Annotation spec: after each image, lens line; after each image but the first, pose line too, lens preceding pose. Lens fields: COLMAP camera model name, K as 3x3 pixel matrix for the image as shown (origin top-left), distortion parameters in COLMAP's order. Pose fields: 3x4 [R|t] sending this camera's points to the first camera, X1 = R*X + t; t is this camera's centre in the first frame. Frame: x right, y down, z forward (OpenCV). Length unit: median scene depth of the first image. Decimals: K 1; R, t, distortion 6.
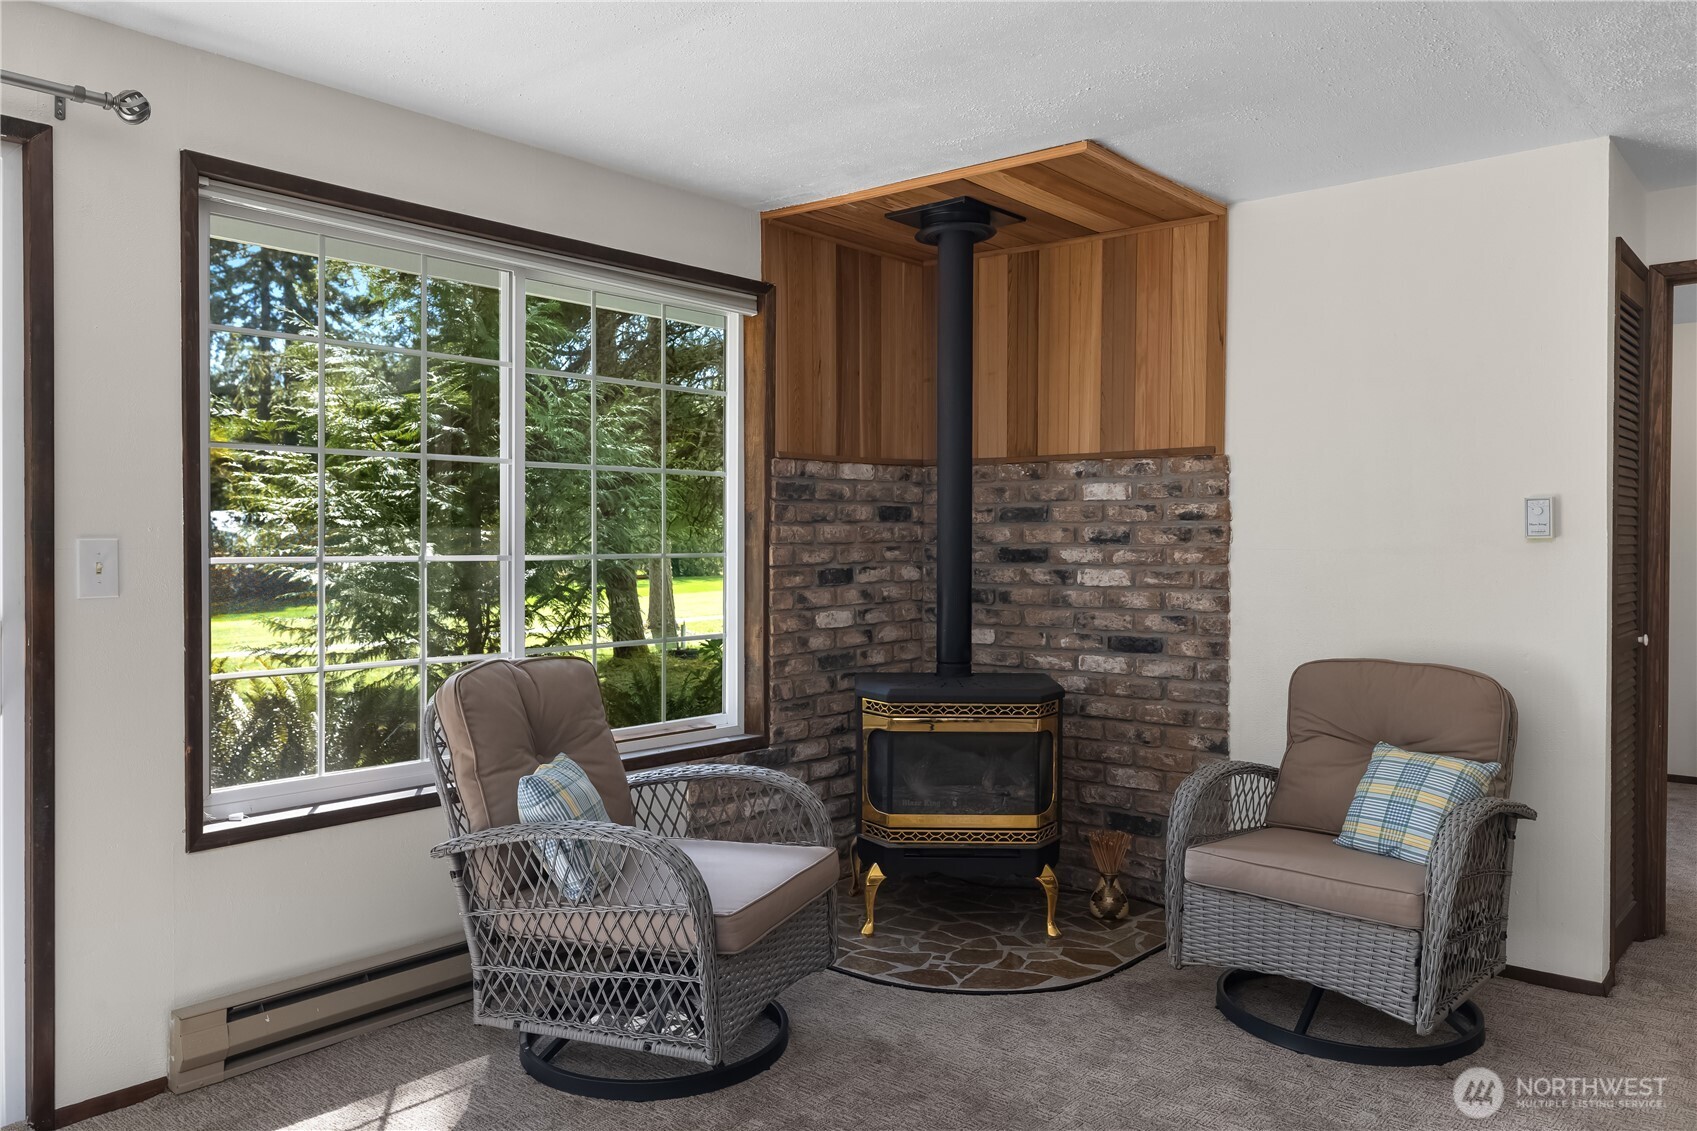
lens RADIAL K [[1253.5, 0, 818.6], [0, 1253.5, 540.0], [0, 0, 1]] dist [0.002924, 0.003513]
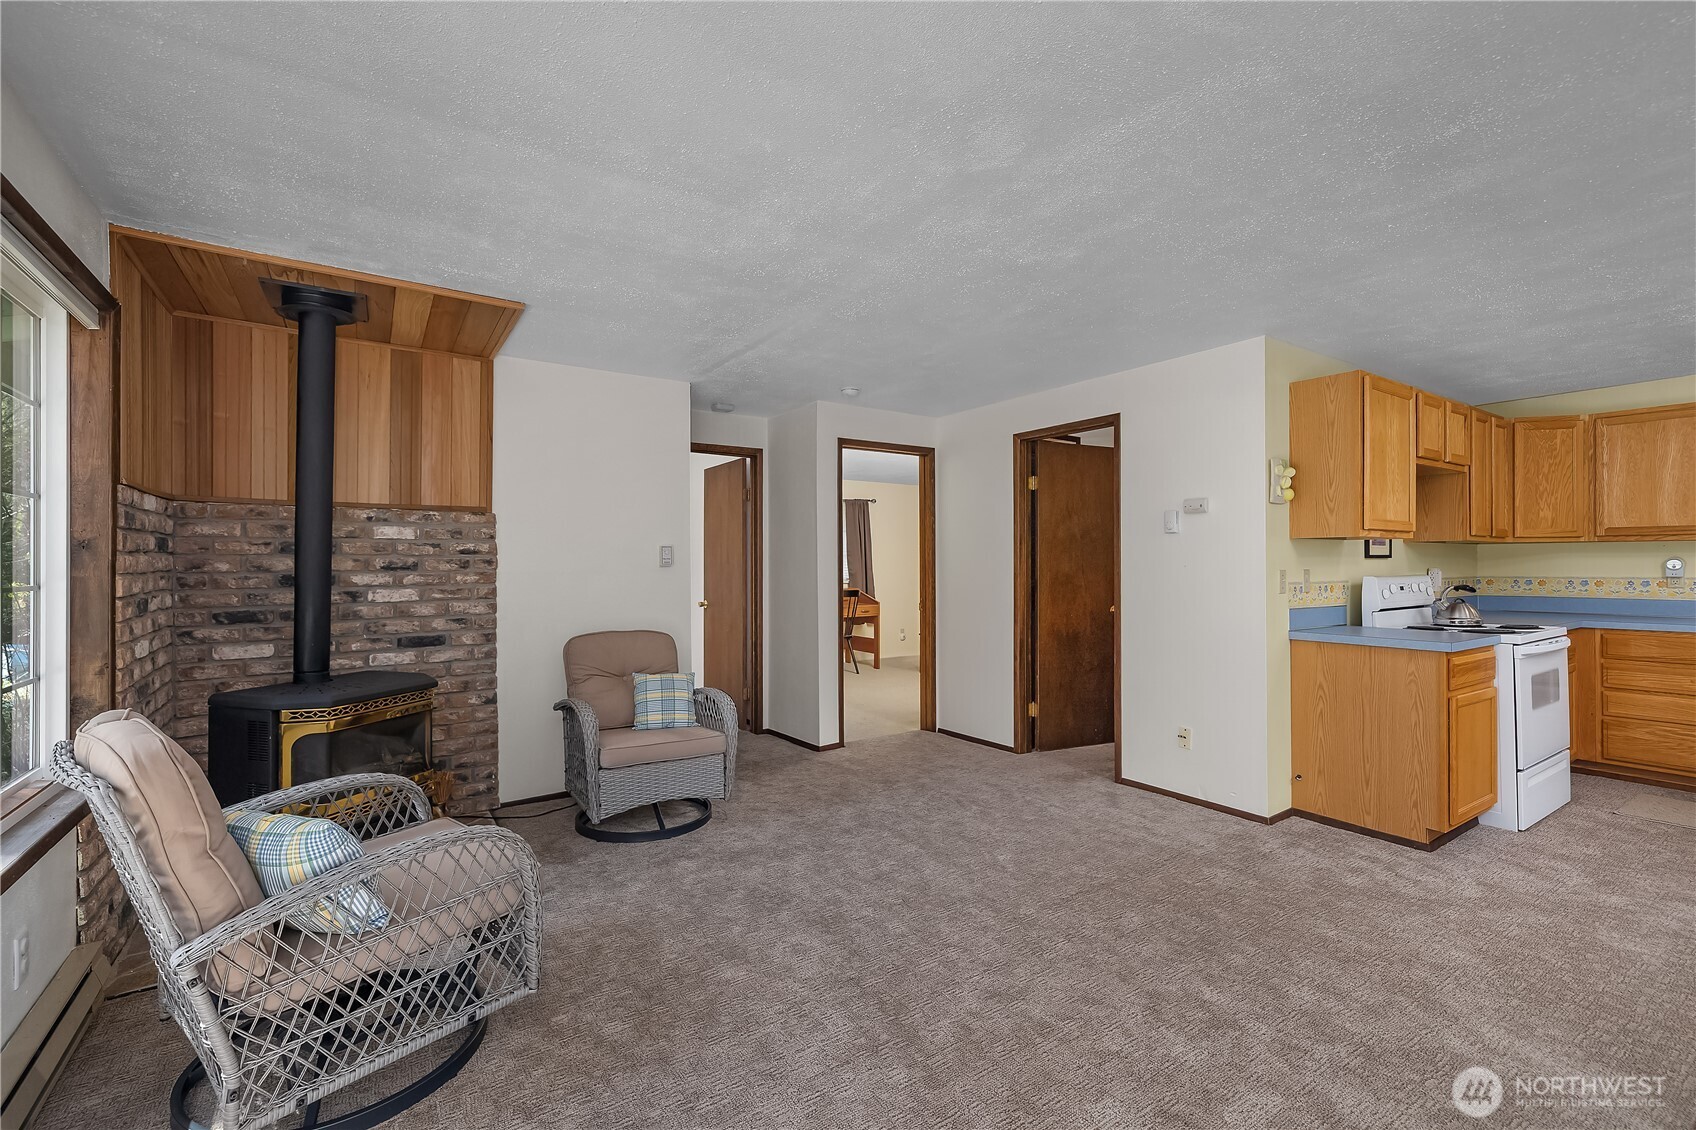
lens RADIAL K [[730.2, 0, 875.9], [0, 730.2, 558.6], [0, 0, 1]] dist [-0.001581, 0.001520]
pose [[0.243914, 0.005295, 0.969782, -0.444821], [0.004500, 0.999968, -0.006591, -0.002579], [-0.969786, 0.005972, 0.243882, 0.312377]]
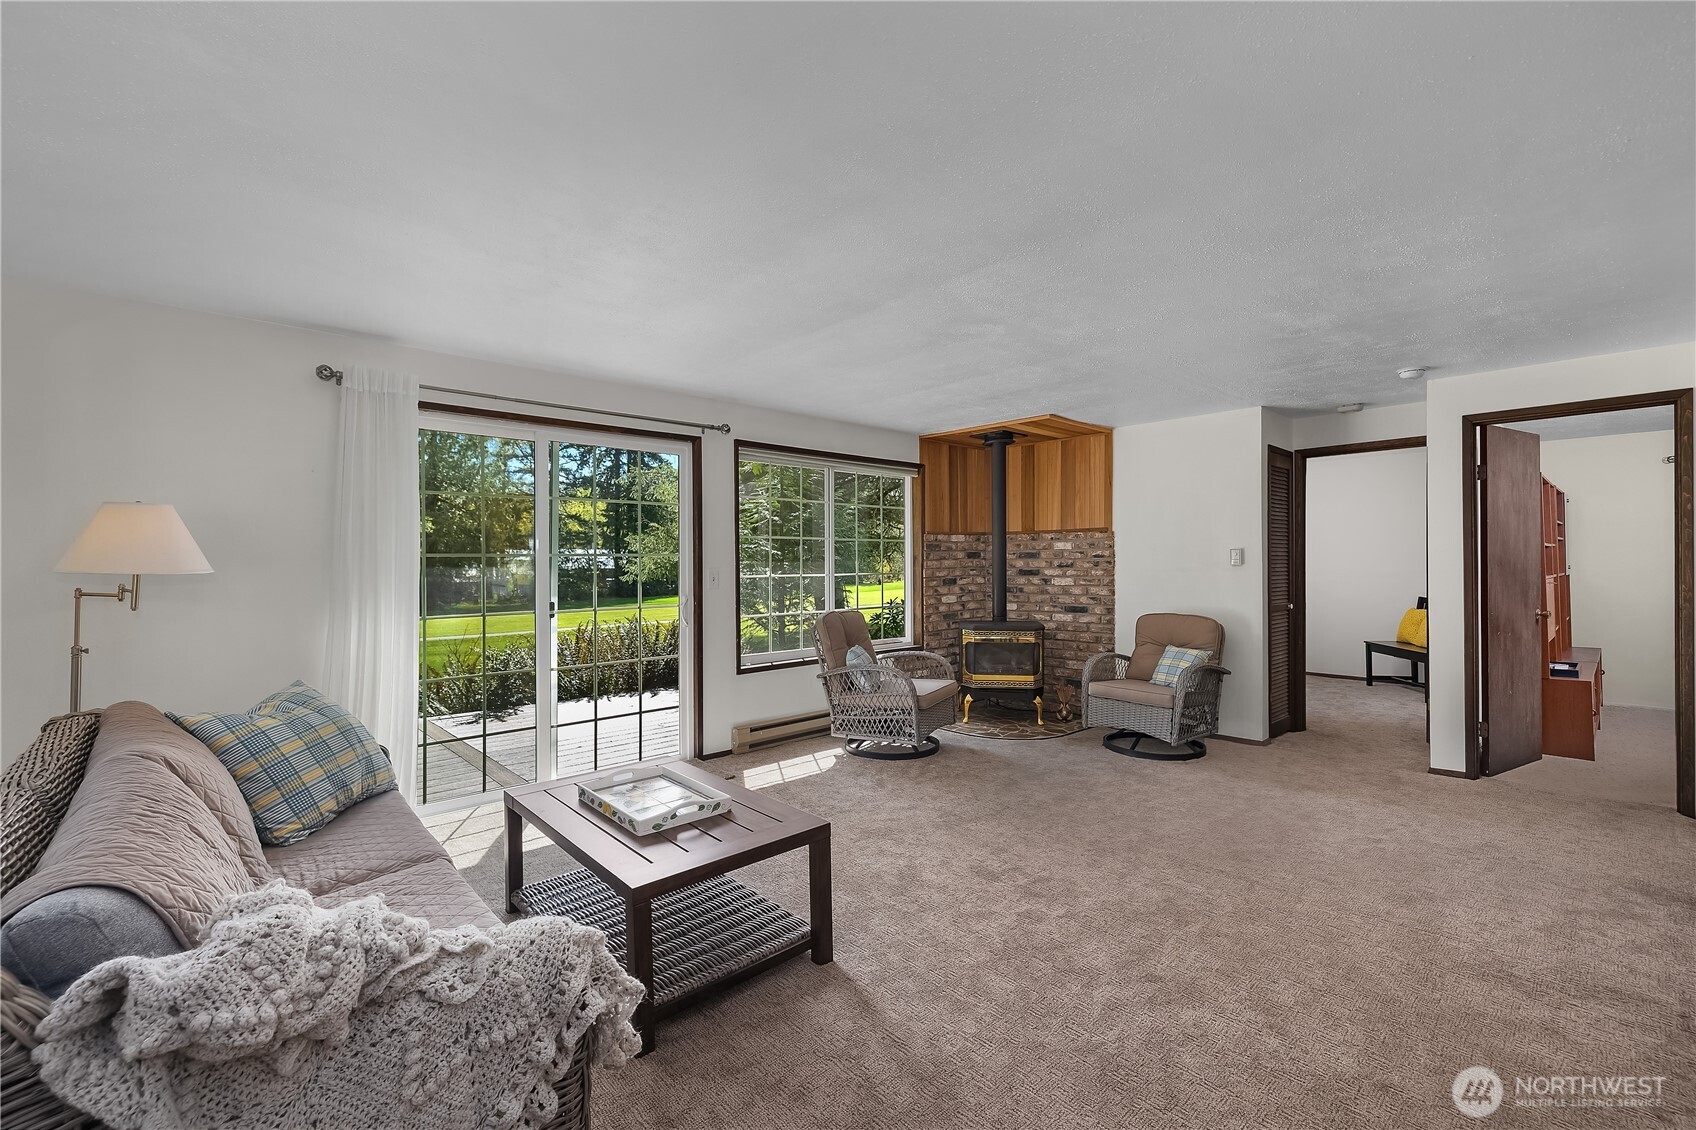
lens RADIAL K [[730.2, 0, 831.7], [0, 730.2, 558.2], [0, 0, 1]] dist [-0.001581, 0.001520]
pose [[0.993059, -0.008296, -0.117324, -0.050561], [0.007645, 0.999953, -0.005999, -0.010286], [0.117368, 0.005061, 0.993076, -0.468241]]
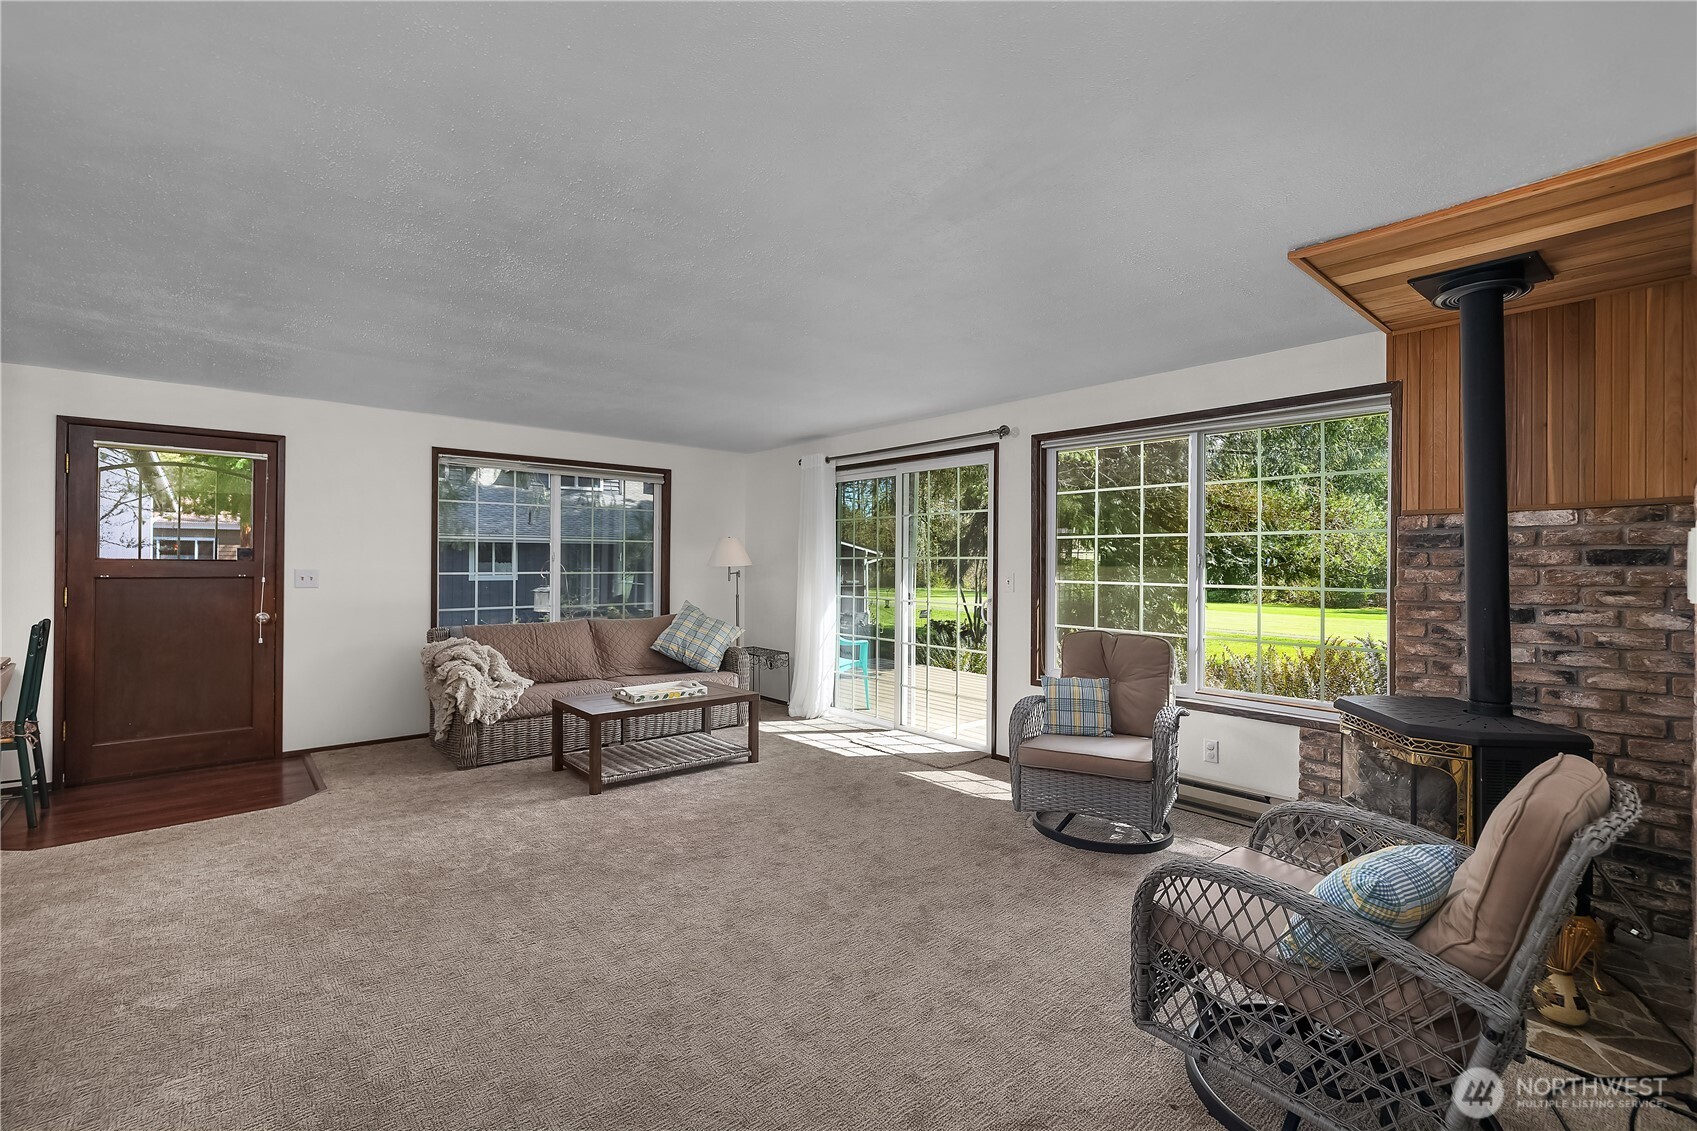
lens RADIAL K [[730.6, 0, 859.0], [0, 730.6, 558.4], [0, 0, 1]] dist [-0.001581, 0.001520]
pose [[-0.140917, 0.000552, -0.990021, 0.793591], [0.000555, 1.000000, 0.000479, -0.023636], [0.990021, -0.000482, -0.140918, 0.572489]]
